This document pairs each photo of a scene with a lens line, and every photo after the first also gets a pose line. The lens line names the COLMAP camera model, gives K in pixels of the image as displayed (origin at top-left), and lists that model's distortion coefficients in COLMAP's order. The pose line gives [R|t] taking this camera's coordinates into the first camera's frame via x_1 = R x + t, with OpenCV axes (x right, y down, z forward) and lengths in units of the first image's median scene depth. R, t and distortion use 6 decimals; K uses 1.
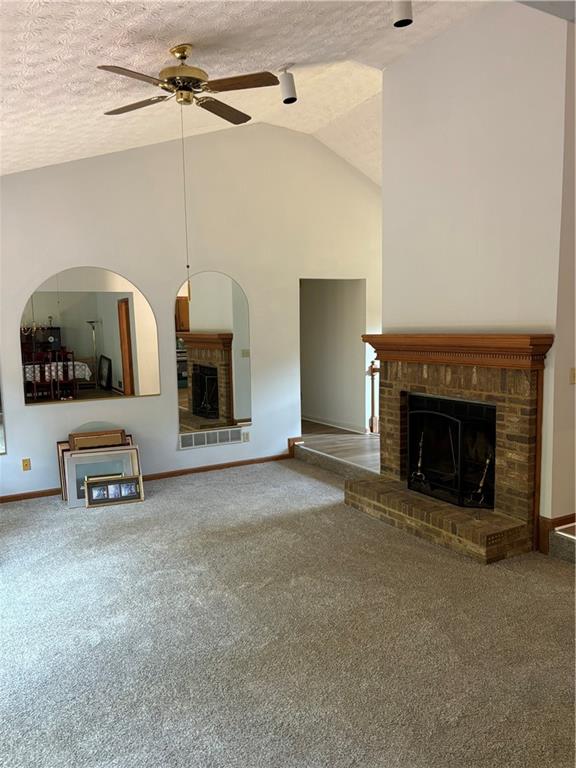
lens RADIAL K [[574.4, 0, 287.6], [0, 574.4, 390.2], [0, 0, 1]] dist [0.037339, -0.046843]
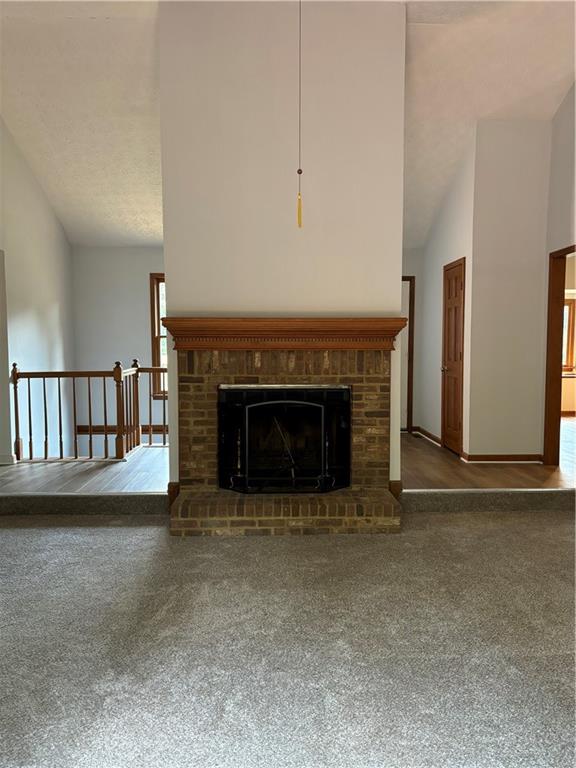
lens RADIAL K [[574.4, 0, 295.4], [0, 574.4, 382.3], [0, 0, 1]] dist [0.037339, -0.046843]
pose [[0.466727, -0.041493, 0.883428, -0.598545], [0.087899, 0.996129, 0.000349, 0.009019], [-0.880023, 0.077490, 0.468567, 0.582265]]
